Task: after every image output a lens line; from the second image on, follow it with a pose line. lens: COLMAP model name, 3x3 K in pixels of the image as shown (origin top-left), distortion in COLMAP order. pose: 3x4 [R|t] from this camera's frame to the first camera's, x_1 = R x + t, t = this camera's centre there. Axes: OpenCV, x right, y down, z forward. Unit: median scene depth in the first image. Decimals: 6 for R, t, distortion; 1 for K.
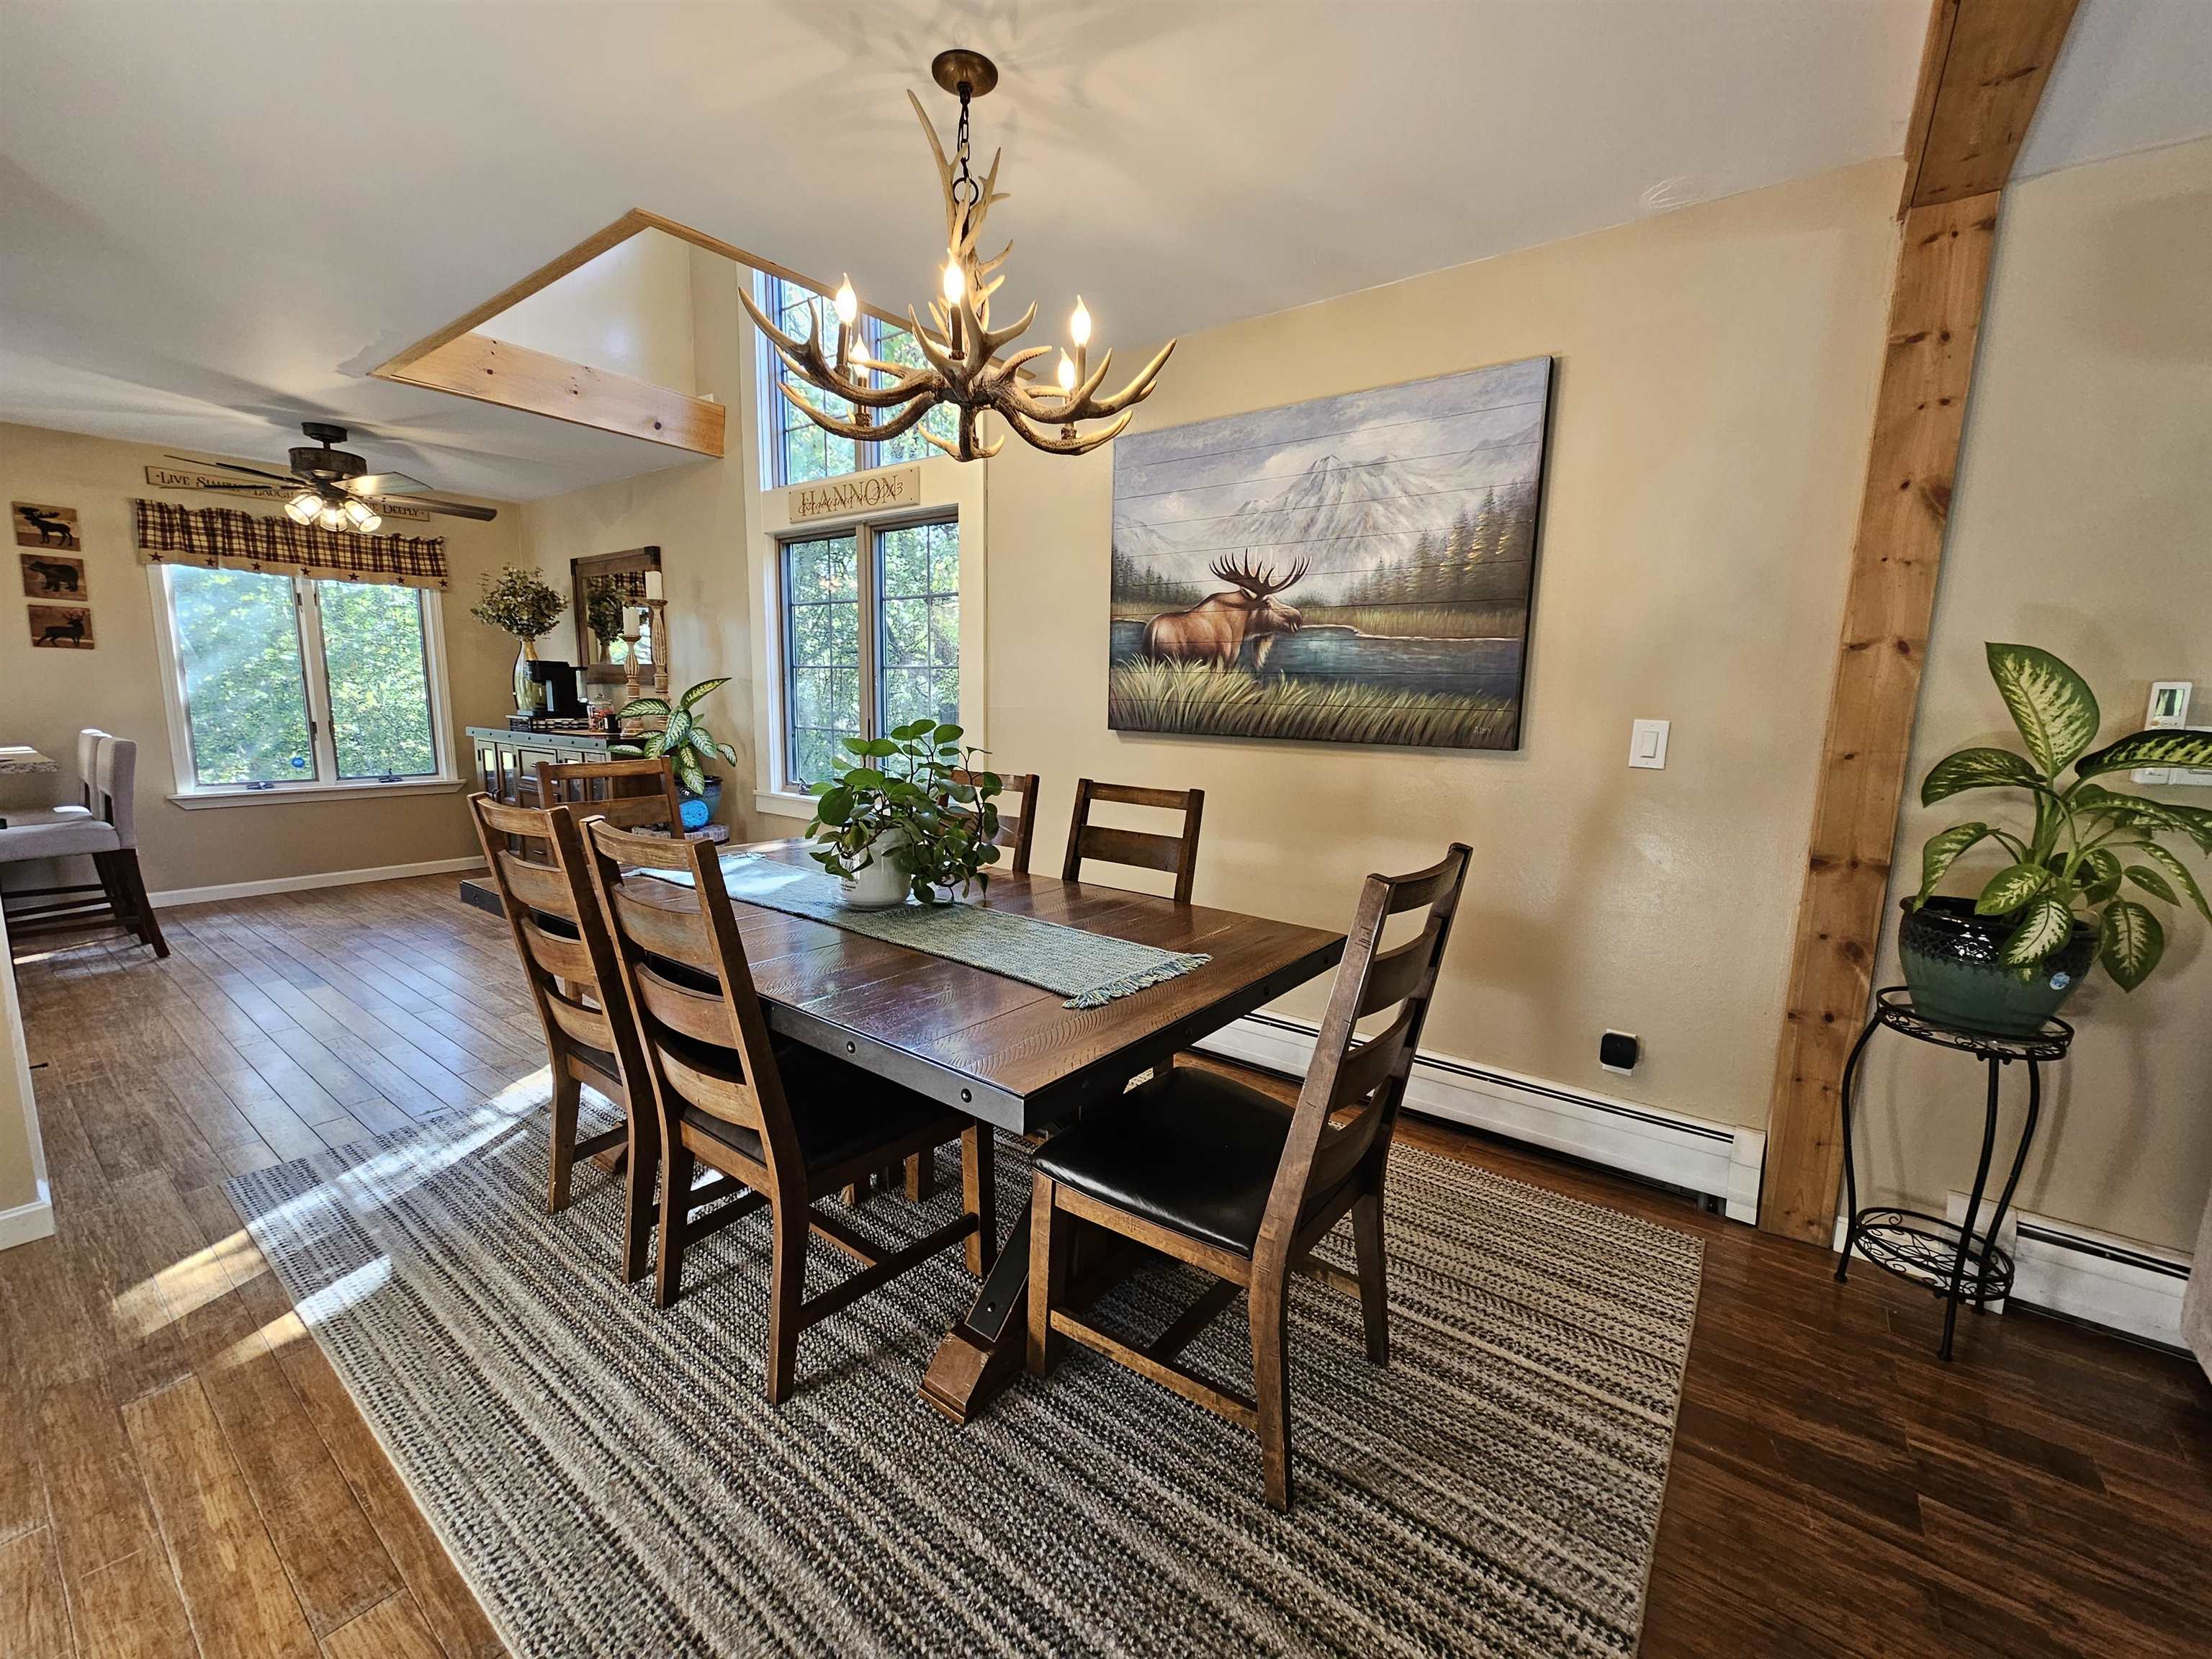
lens RADIAL K [[896.2, 0, 1107.2], [0, 896.2, 834.3], [0, 0, 1]] dist [0.001586, 0.000366]
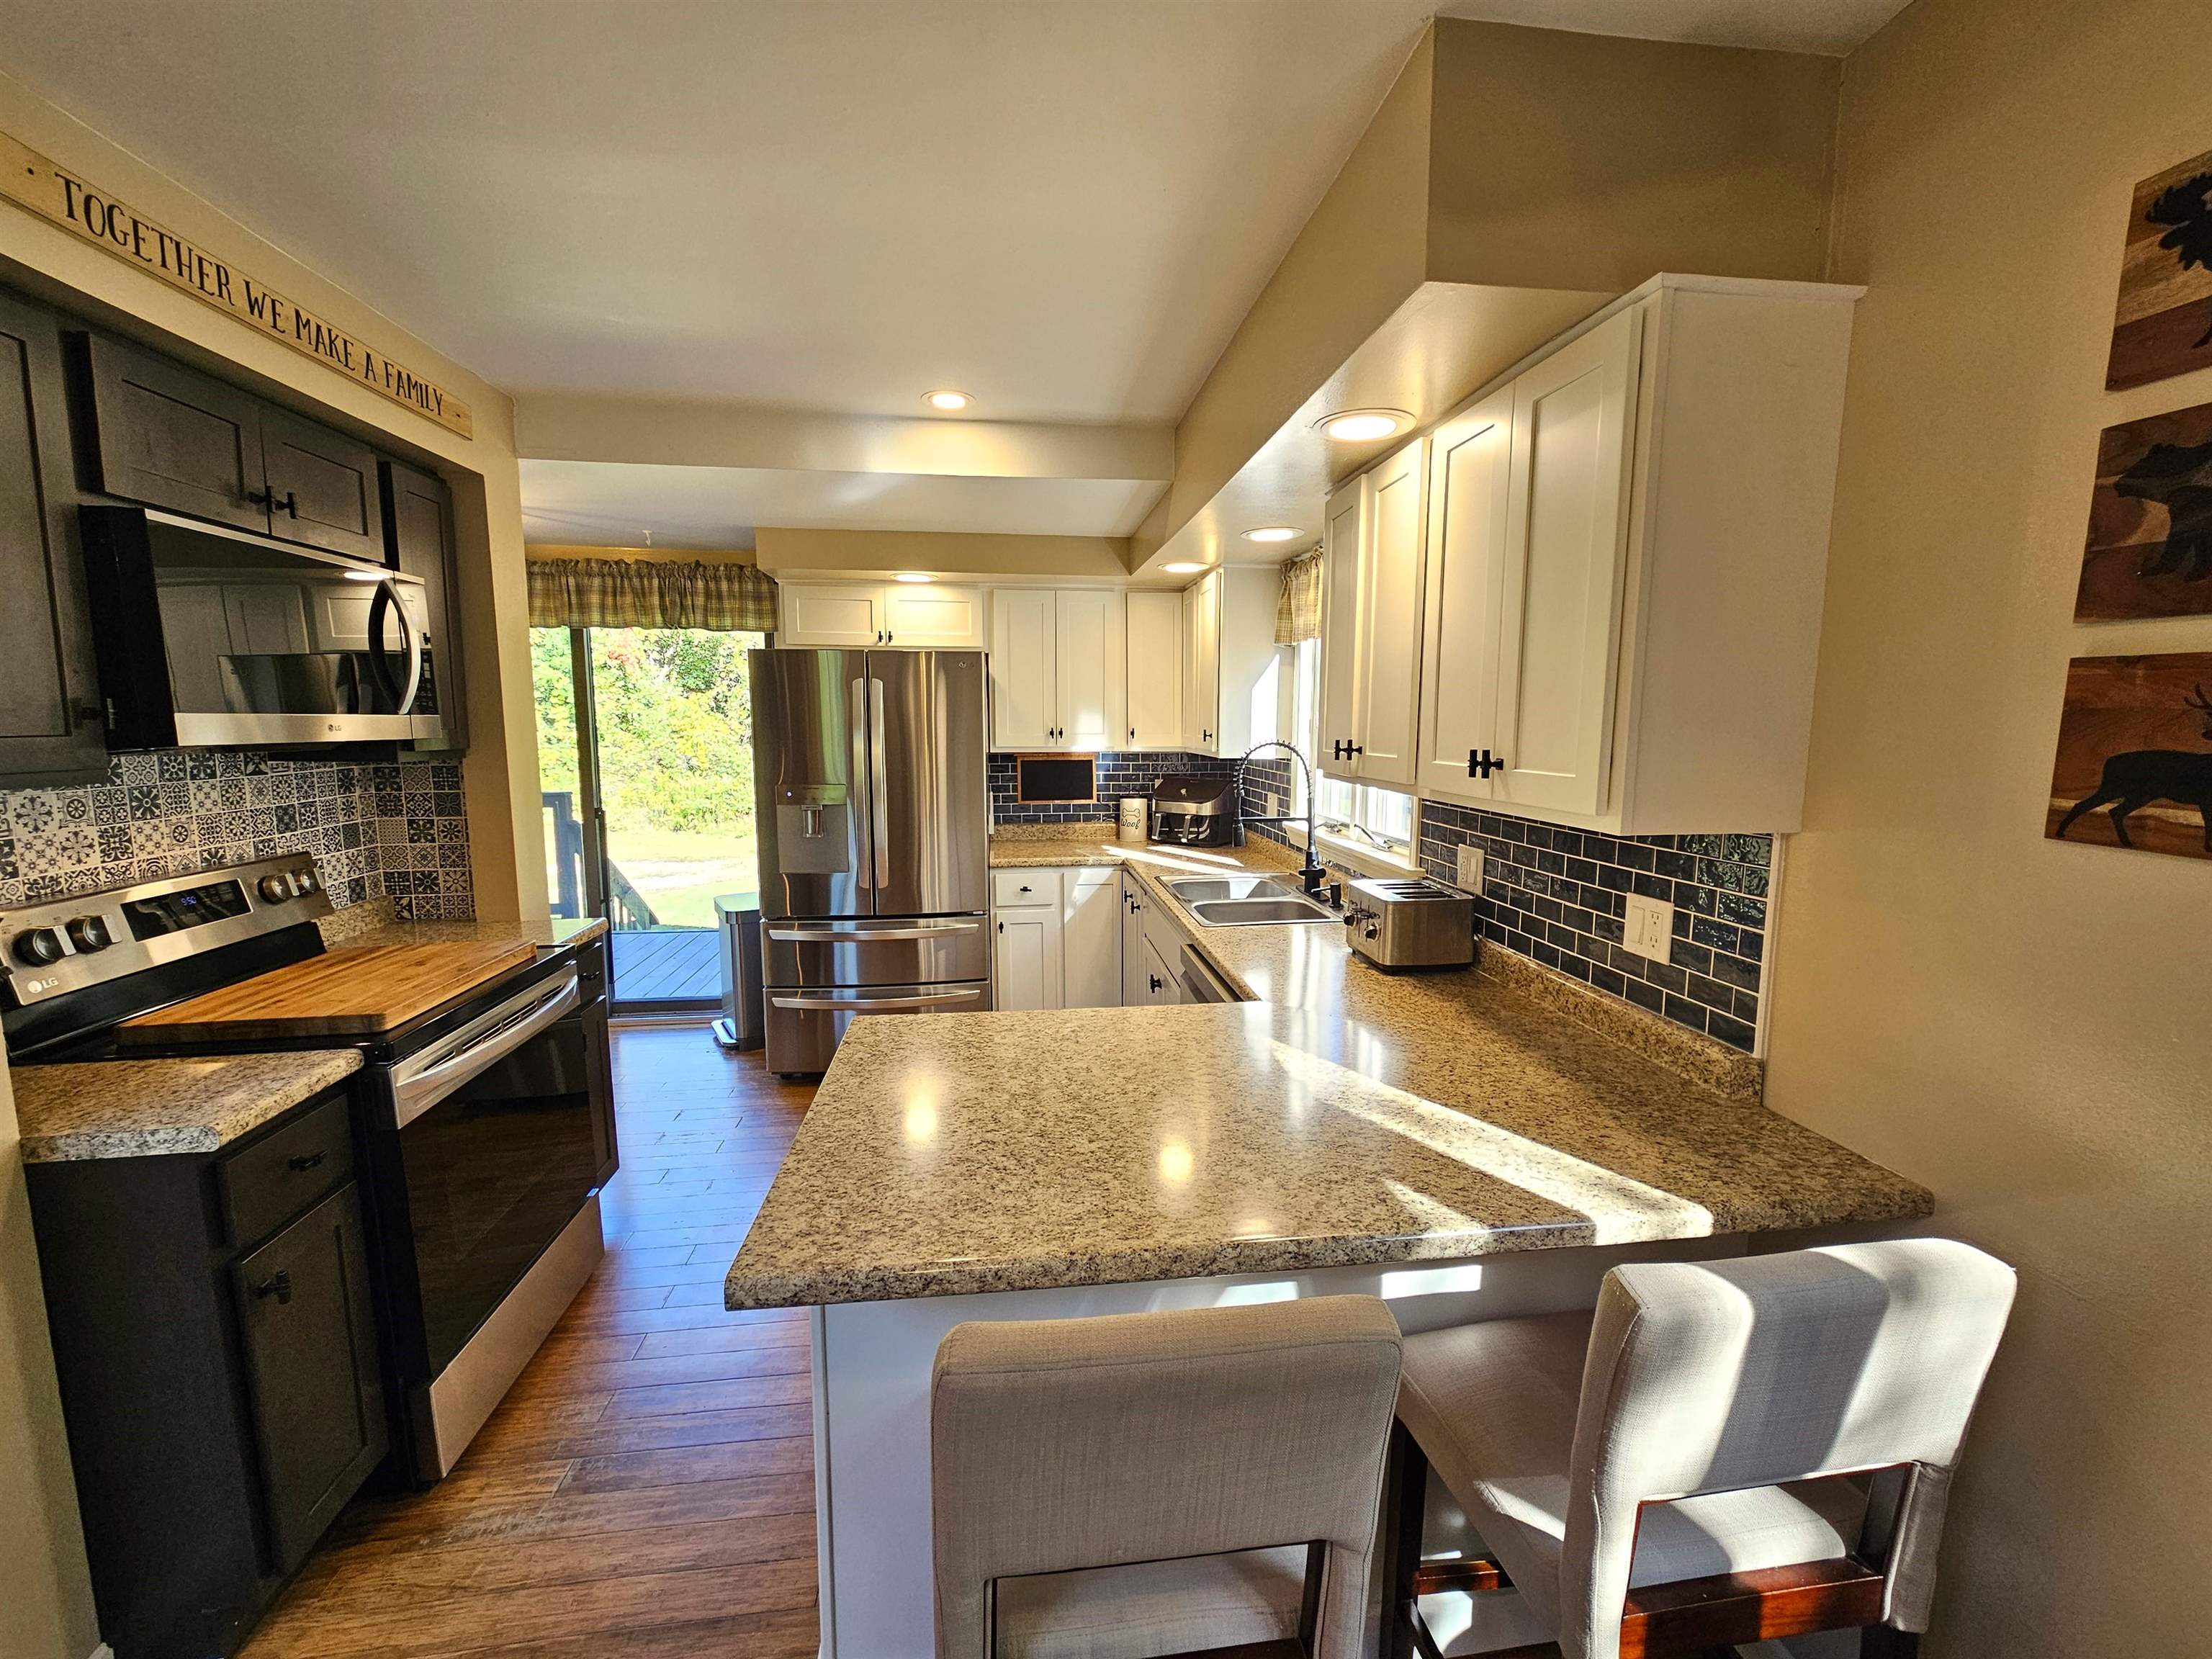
lens RADIAL K [[896.2, 0, 1109.4], [0, 896.2, 832.0], [0, 0, 1]] dist [0.001586, 0.000366]
pose [[-0.719100, 0.067321, -0.691638, -1.693928], [-0.121950, 0.967625, 0.220977, -0.455247], [0.684122, 0.243249, -0.687609, 1.948491]]
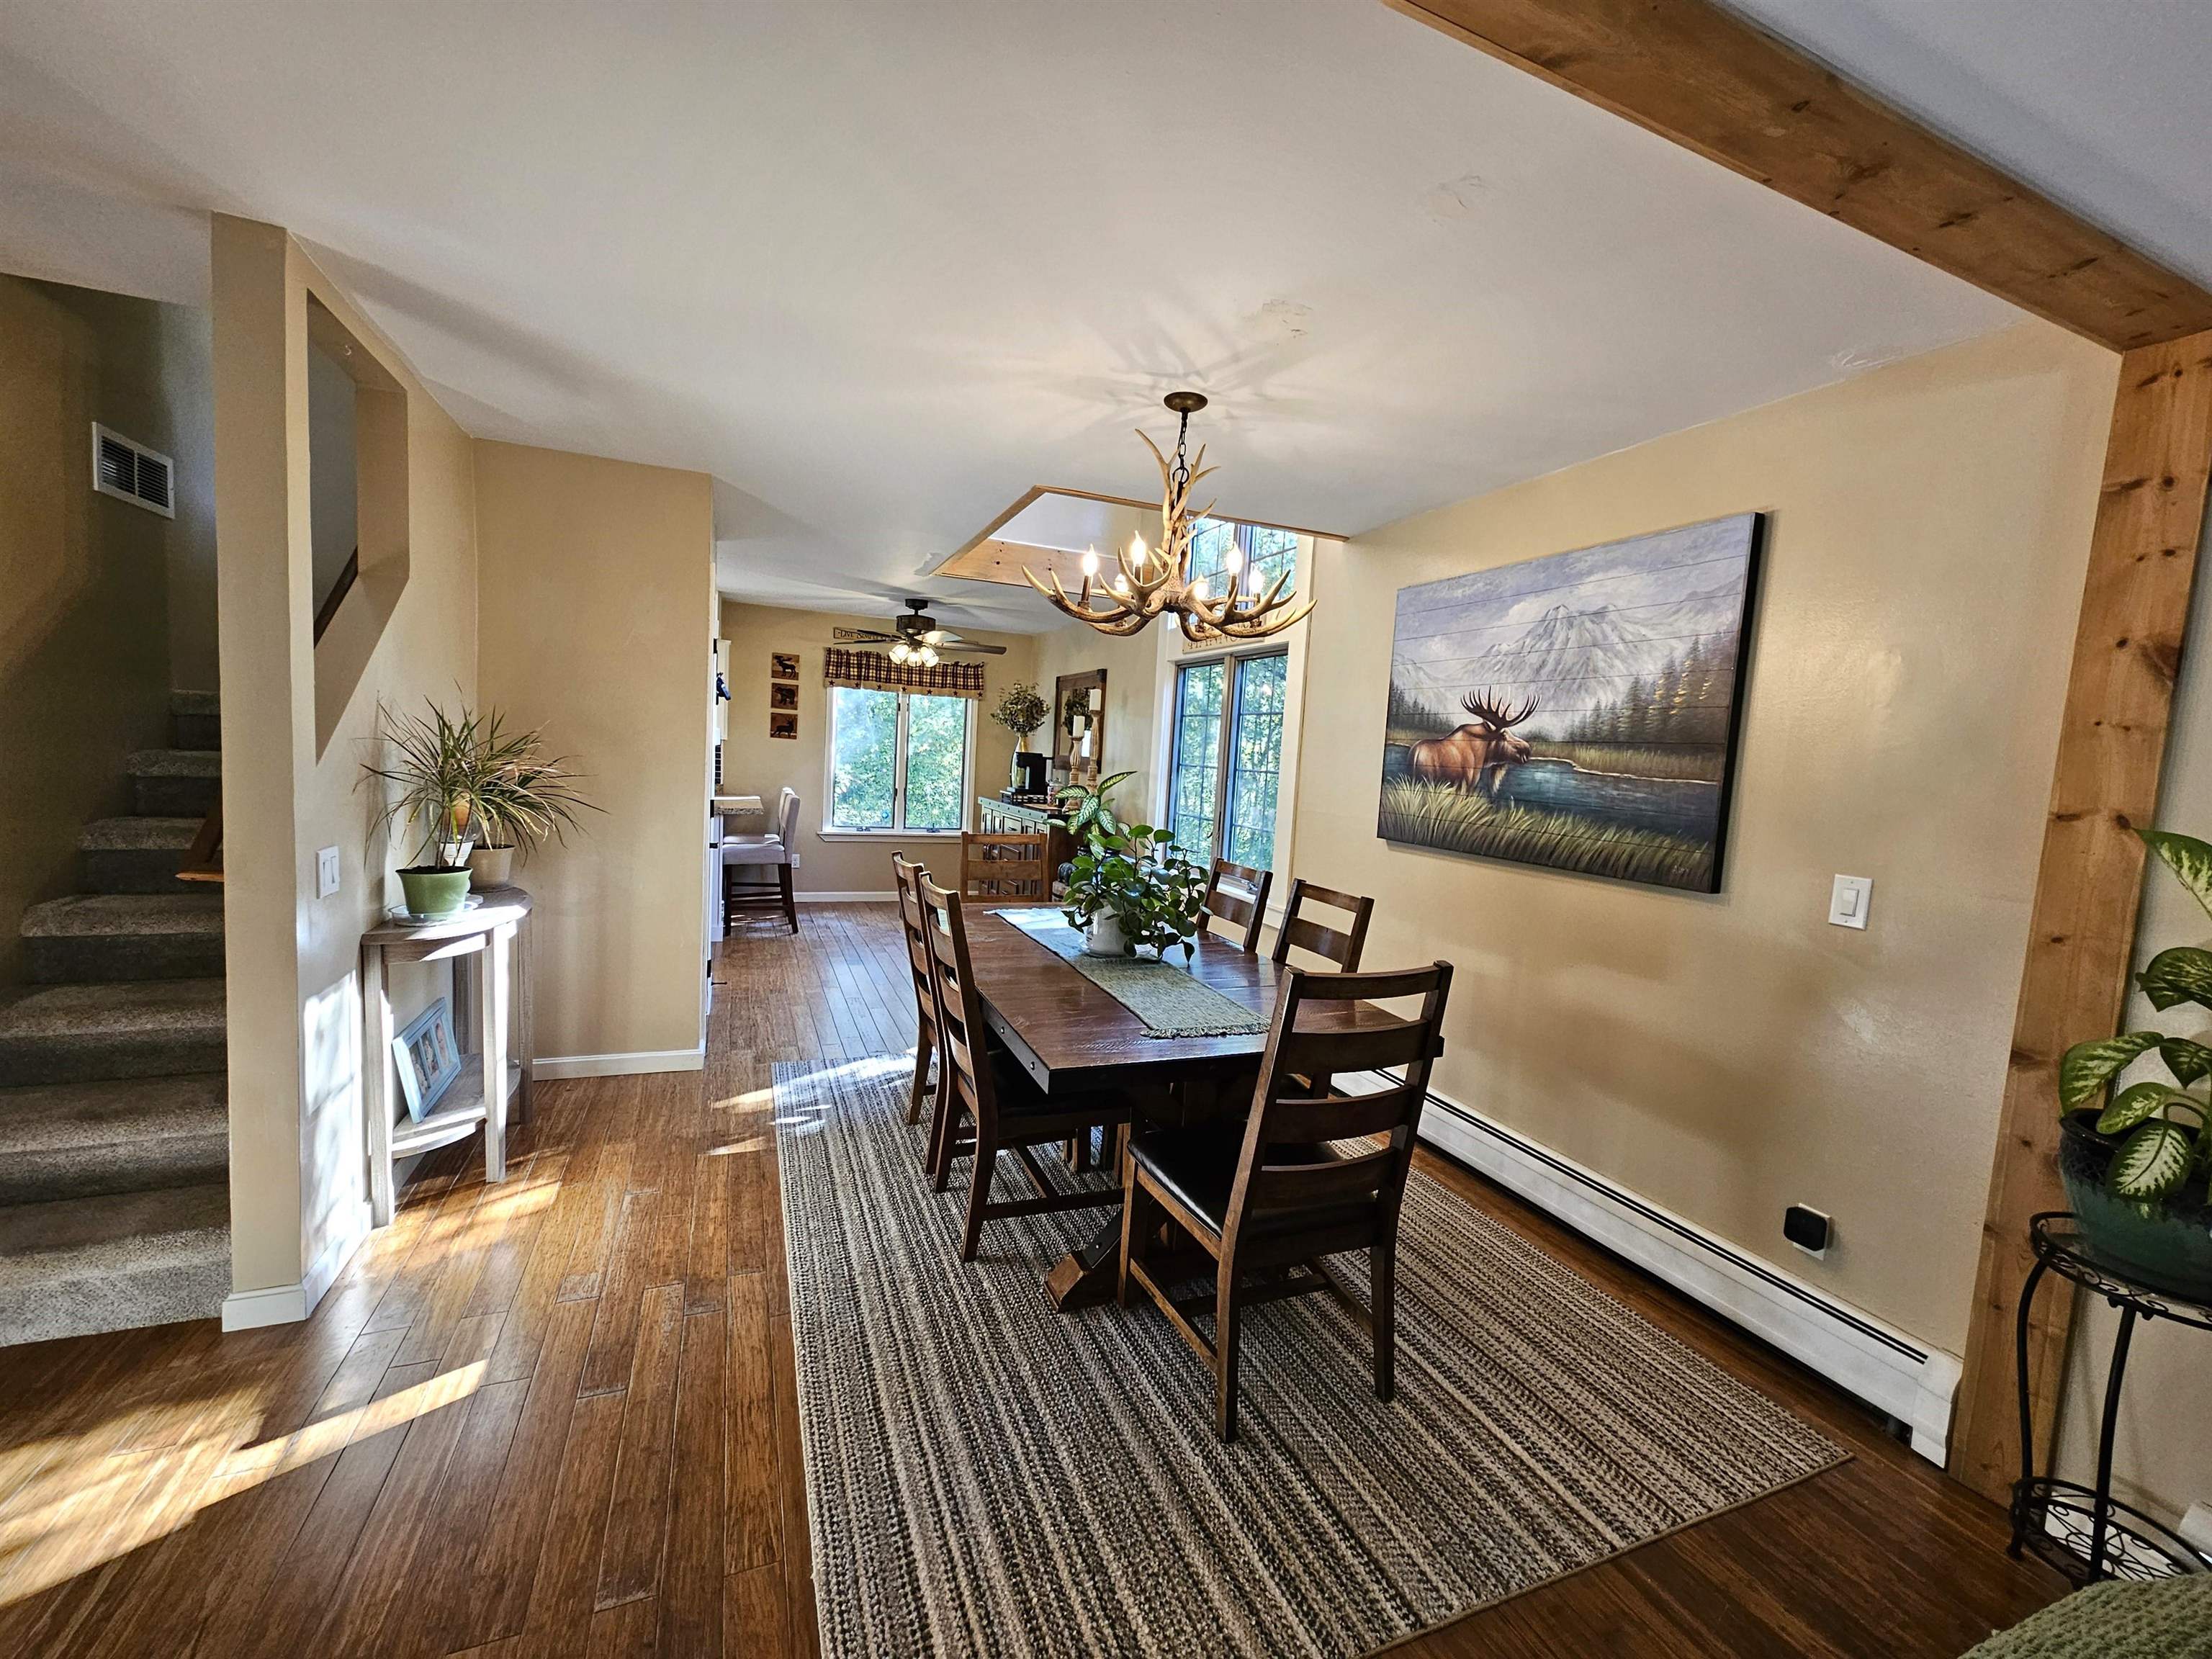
lens RADIAL K [[896.2, 0, 1117.6], [0, 896.2, 834.3], [0, 0, 1]] dist [0.001586, 0.000366]
pose [[0.862461, 0.074051, -0.500677, 0.406022], [-0.117195, 0.991572, -0.055224, -0.028647], [0.492368, 0.106305, 0.863871, -0.199050]]
